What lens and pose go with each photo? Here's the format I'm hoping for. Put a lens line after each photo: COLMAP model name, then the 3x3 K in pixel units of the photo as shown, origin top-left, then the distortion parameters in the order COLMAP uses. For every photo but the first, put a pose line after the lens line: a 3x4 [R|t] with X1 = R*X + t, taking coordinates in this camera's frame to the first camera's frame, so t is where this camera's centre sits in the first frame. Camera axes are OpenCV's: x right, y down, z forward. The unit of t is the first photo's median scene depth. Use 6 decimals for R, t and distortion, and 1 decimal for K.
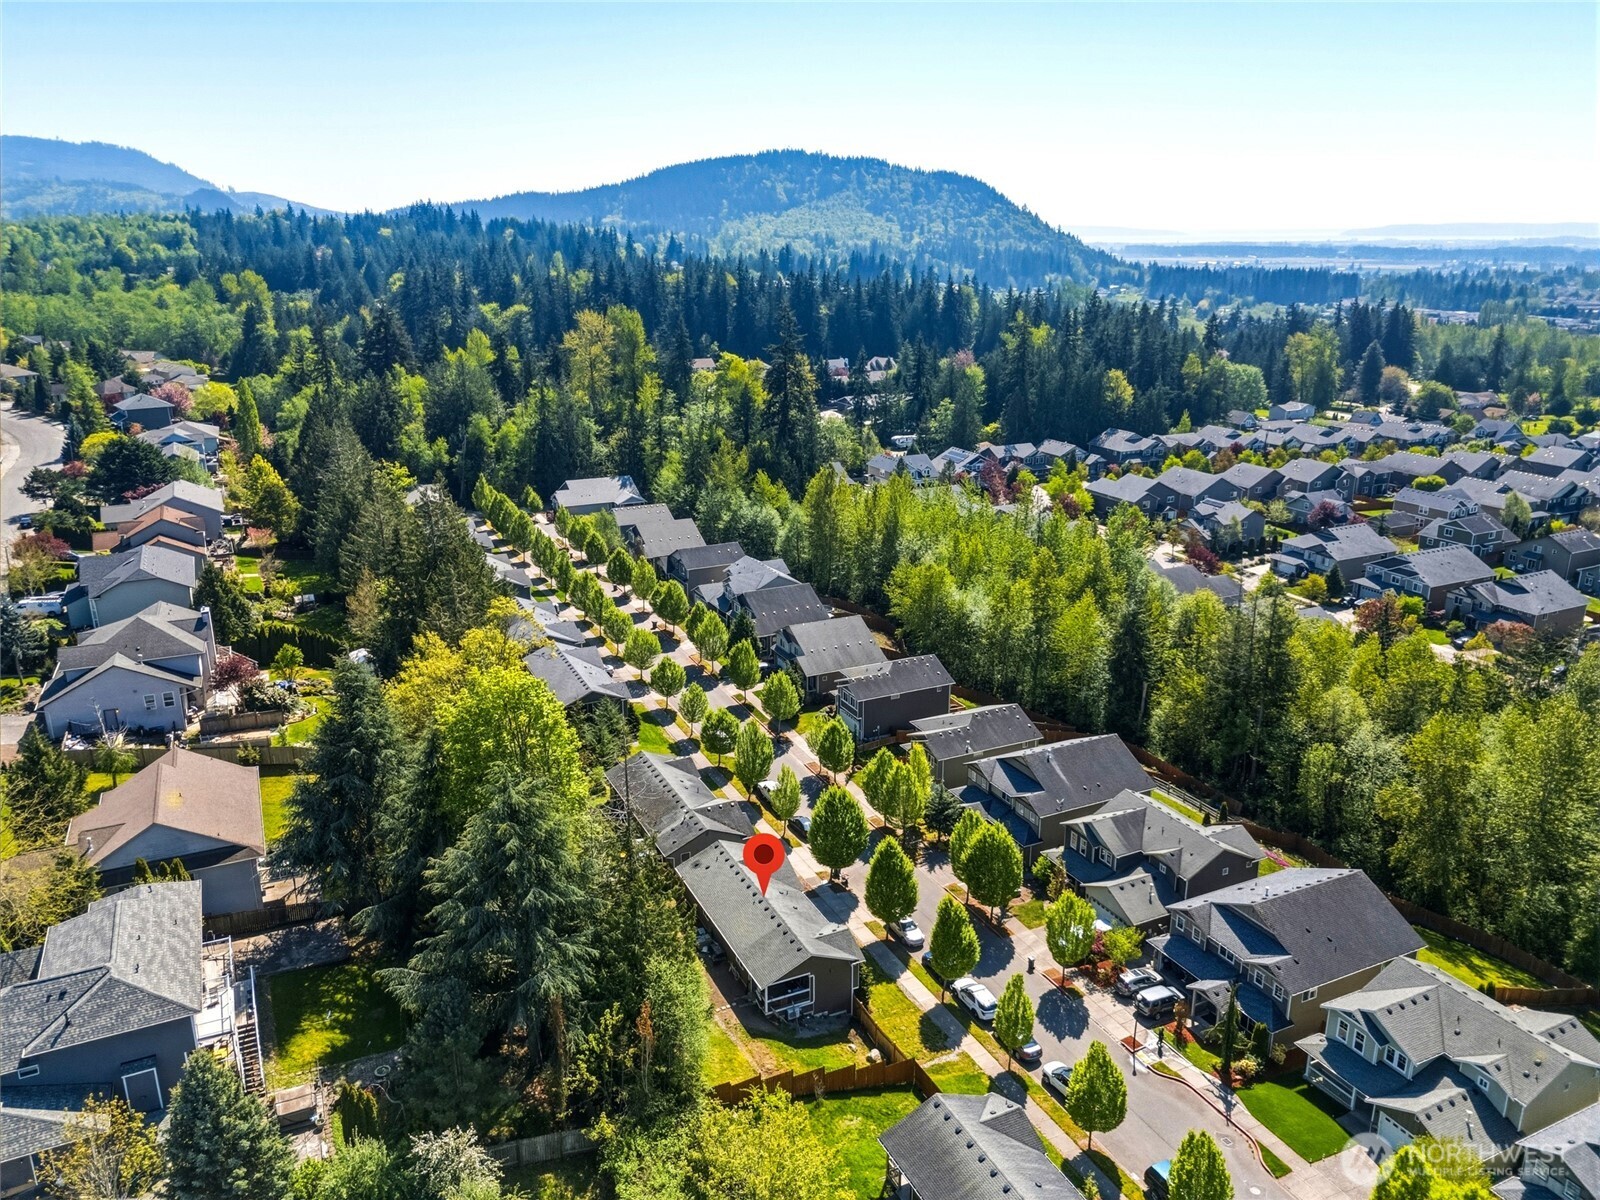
lens RADIAL K [[1165.5, 0, 796.0], [0, 1165.5, 596.9], [0, 0, 1]] dist [0.052289, -0.030611]
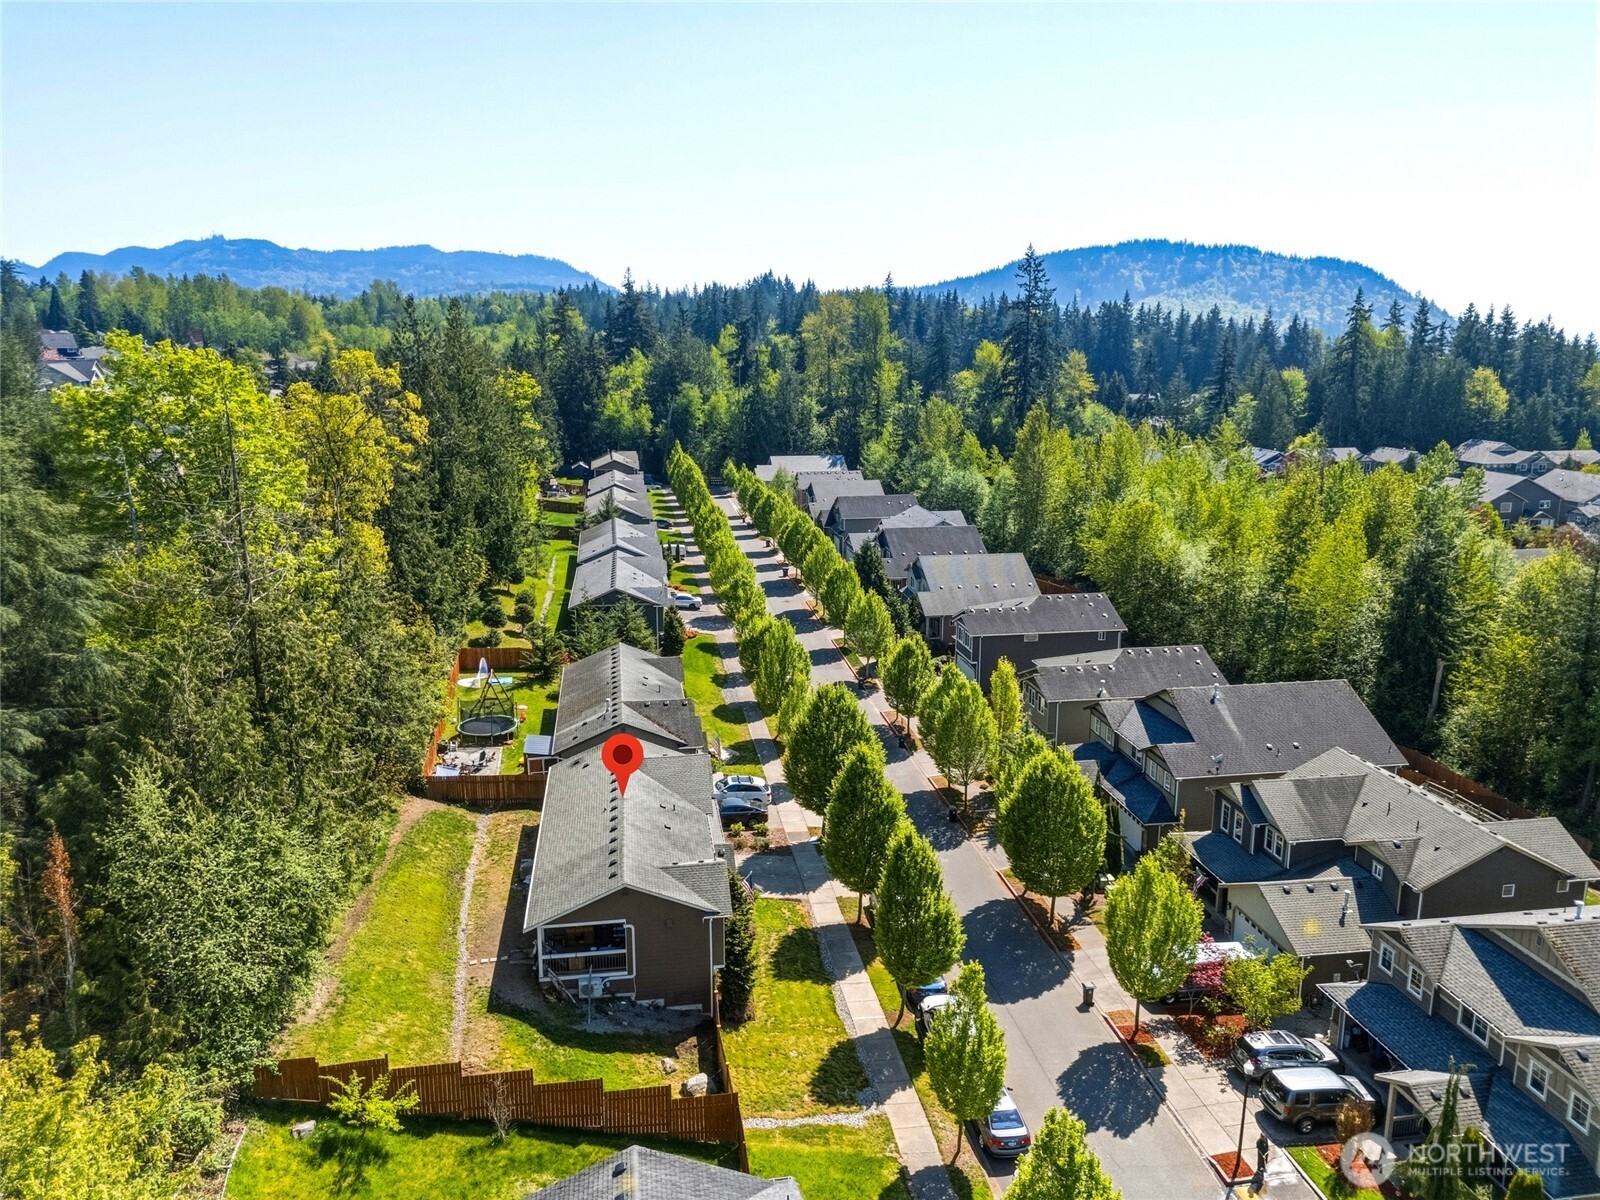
lens RADIAL K [[1165.5, 0, 805.5], [0, 1165.5, 604.3], [0, 0, 1]] dist [0.052289, -0.030611]
pose [[0.958978, 0.066461, -0.275581, 0.194019], [-0.087323, 0.994114, -0.064124, 0.161223], [0.269697, 0.085558, 0.959137, 0.382610]]
